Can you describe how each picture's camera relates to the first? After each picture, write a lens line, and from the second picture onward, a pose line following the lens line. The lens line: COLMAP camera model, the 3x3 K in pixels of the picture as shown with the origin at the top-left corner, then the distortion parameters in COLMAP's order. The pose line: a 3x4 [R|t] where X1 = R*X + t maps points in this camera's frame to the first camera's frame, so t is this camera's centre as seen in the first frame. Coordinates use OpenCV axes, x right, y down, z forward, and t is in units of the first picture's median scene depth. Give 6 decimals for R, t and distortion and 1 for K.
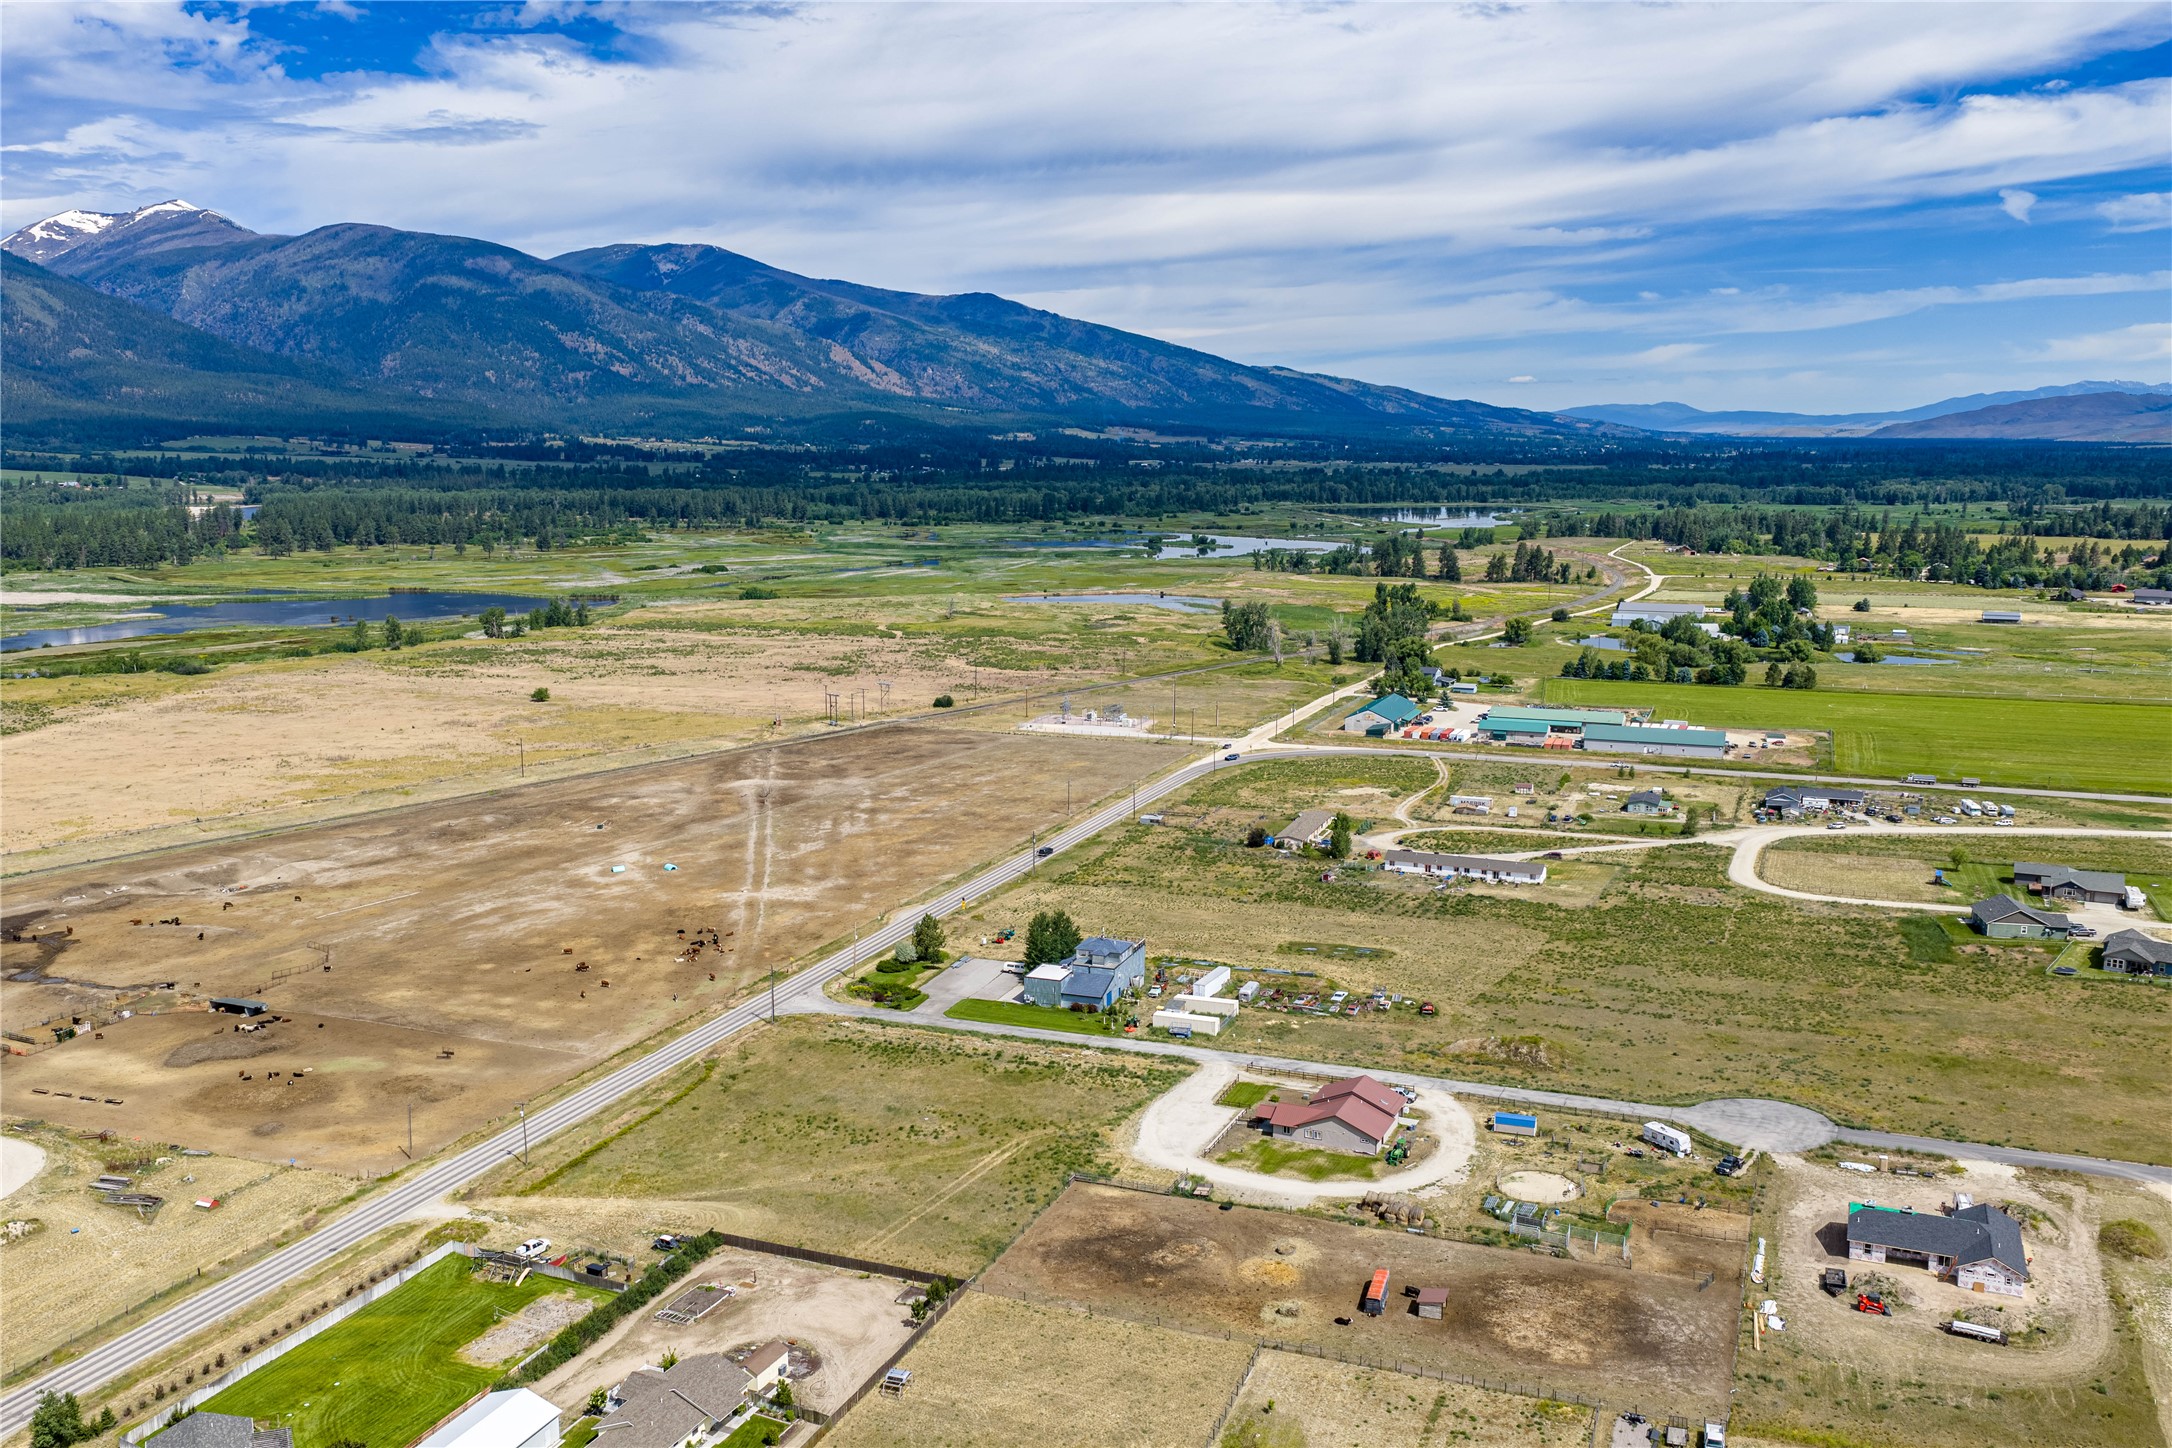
lens RADIAL K [[1793.8, 0, 1092.7], [0, 1793.8, 740.3], [0, 0, 1]] dist [0.024088, -0.033539]
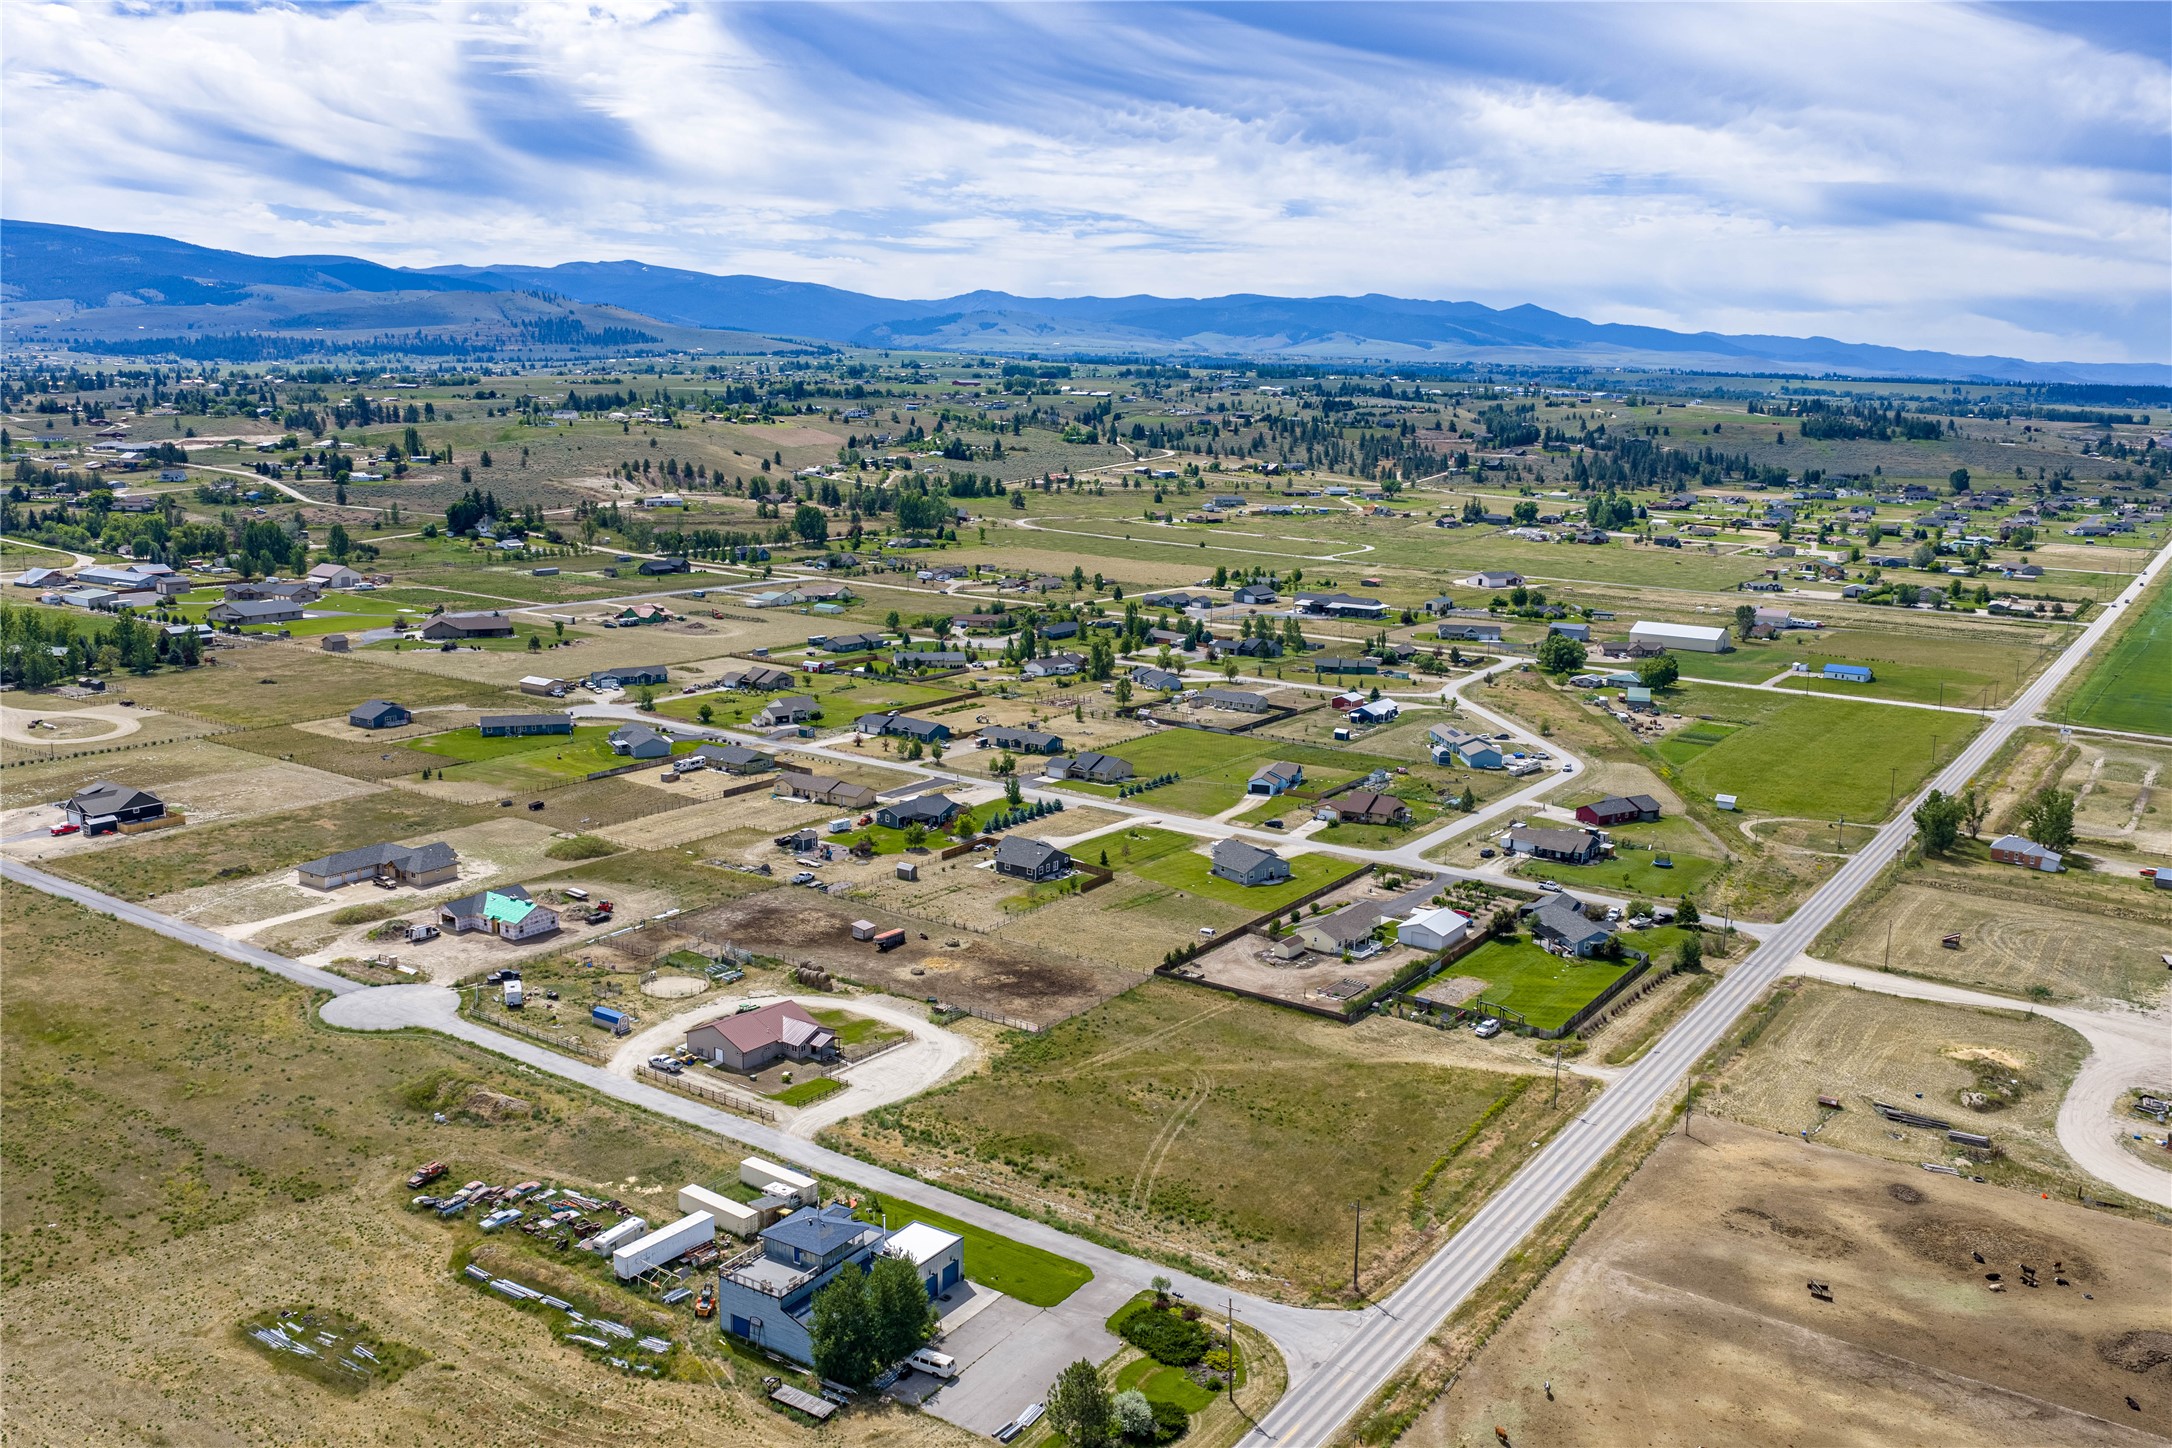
lens RADIAL K [[1793.8, 0, 1089.6], [0, 1793.8, 731.0], [0, 0, 1]] dist [0.024088, -0.033539]
pose [[-0.977638, -0.057573, 0.202260, -0.216752], [0.018974, 0.933722, 0.357495, -0.282087], [-0.209437, 0.353338, -0.911750, 1.639436]]
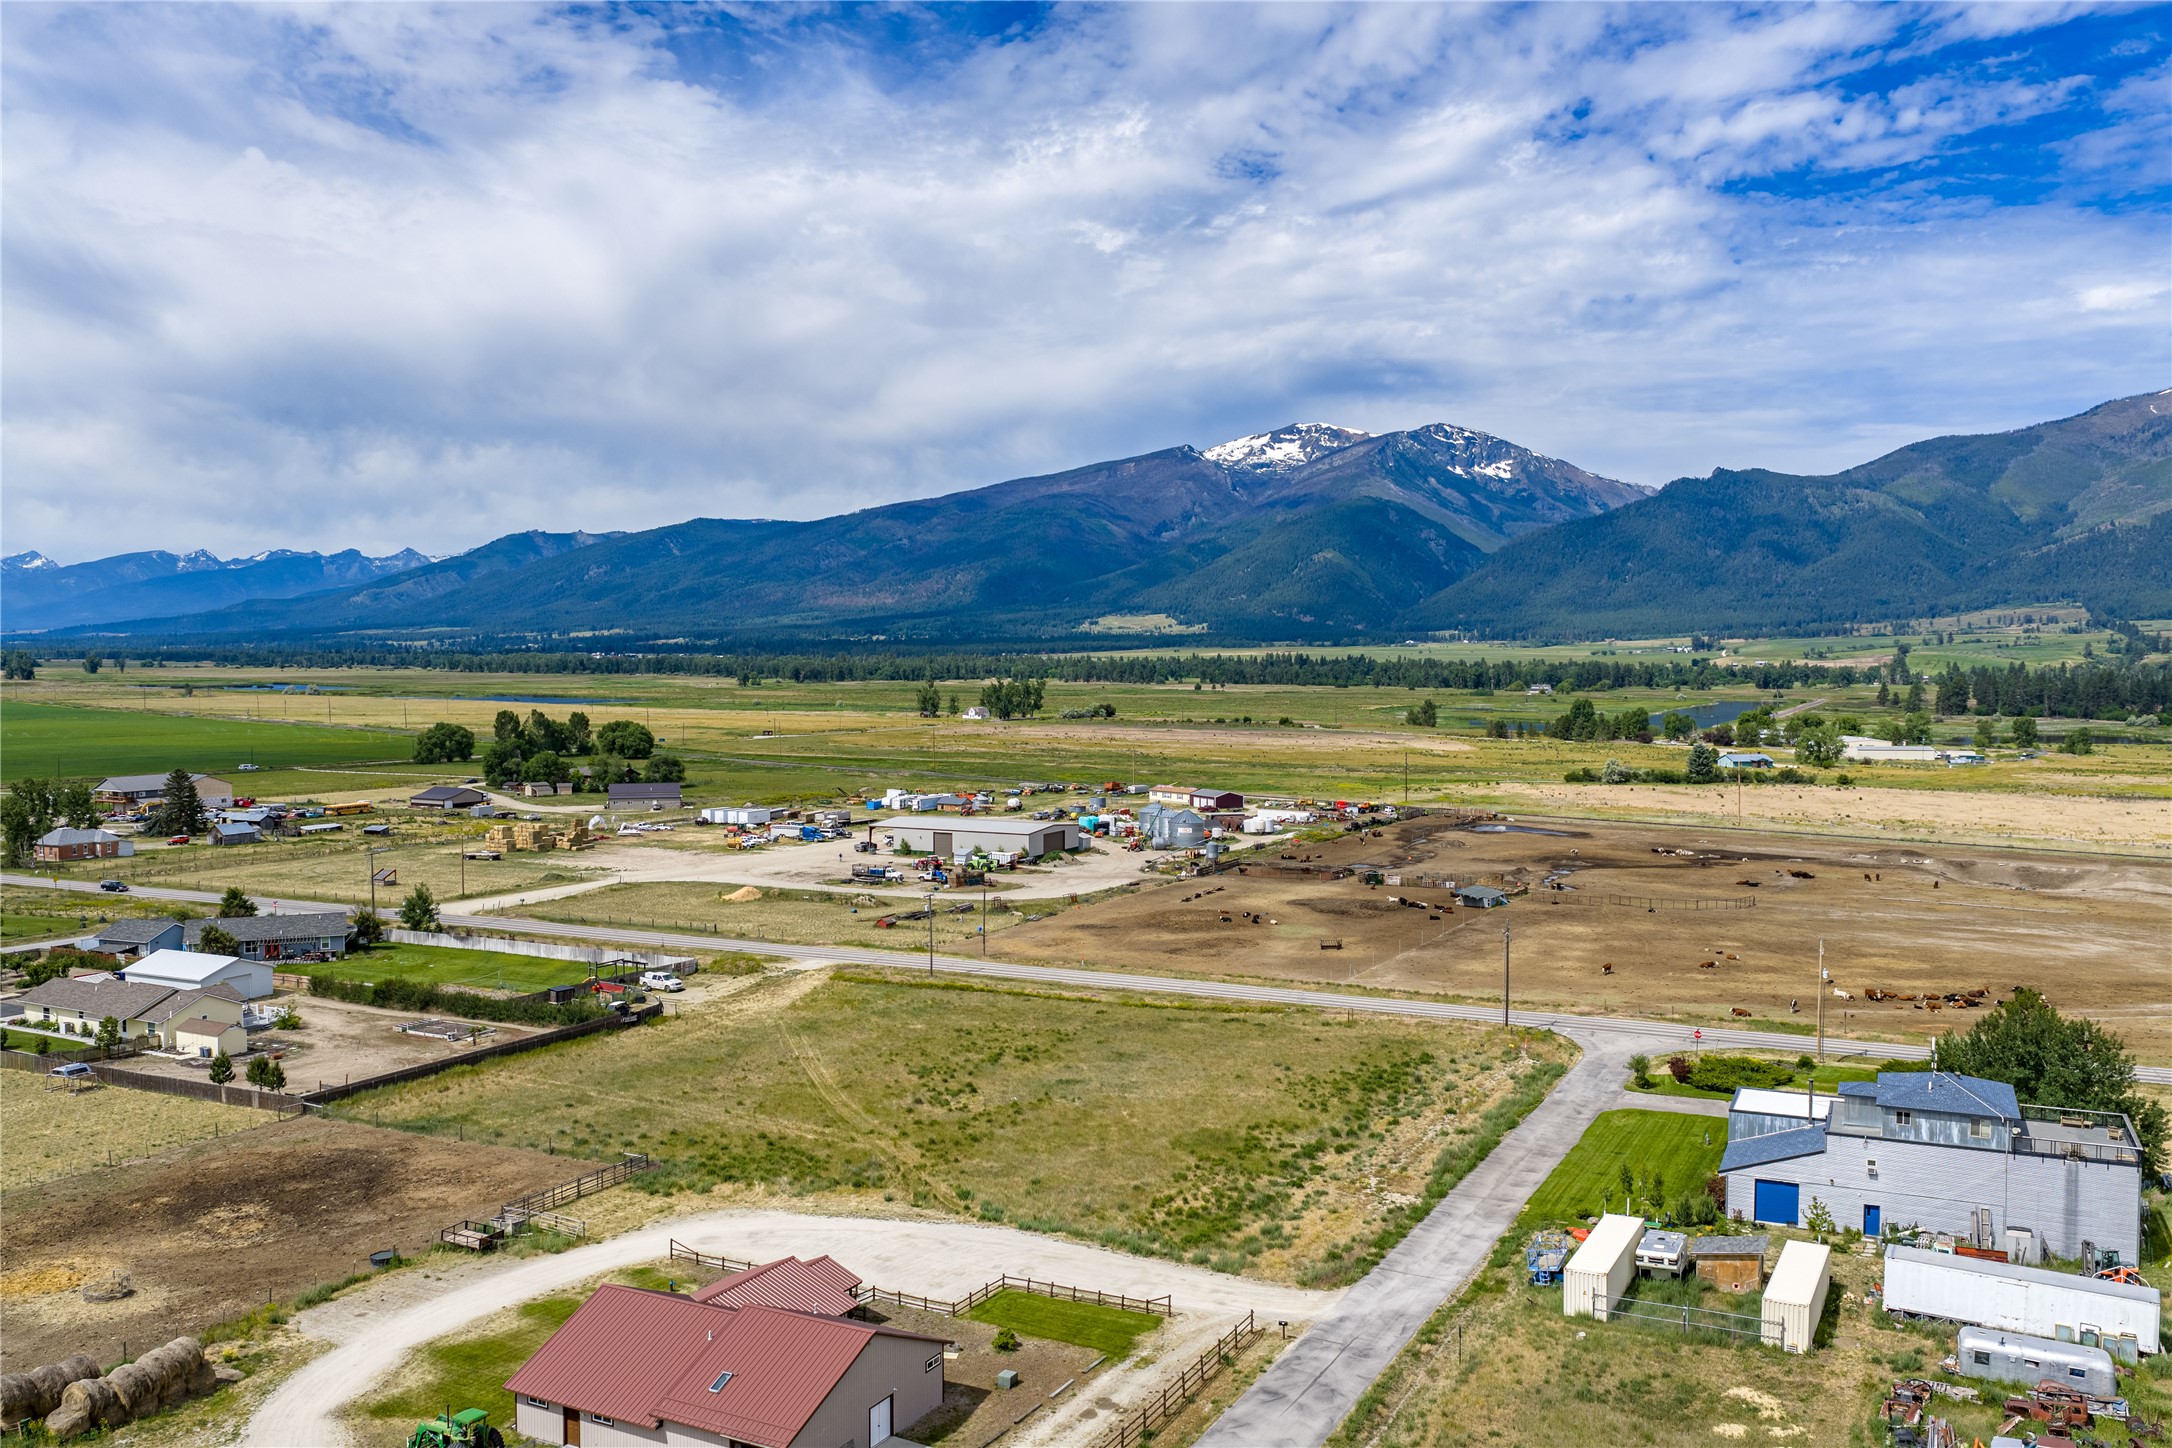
lens RADIAL K [[1793.8, 0, 1085.3], [0, 1793.8, 720.9], [0, 0, 1]] dist [0.024088, -0.033539]
pose [[-0.073933, 0.041390, -0.996404, 0.401763], [-0.174388, 0.983207, 0.053782, 0.060486], [0.981898, 0.177737, -0.065473, 0.947620]]
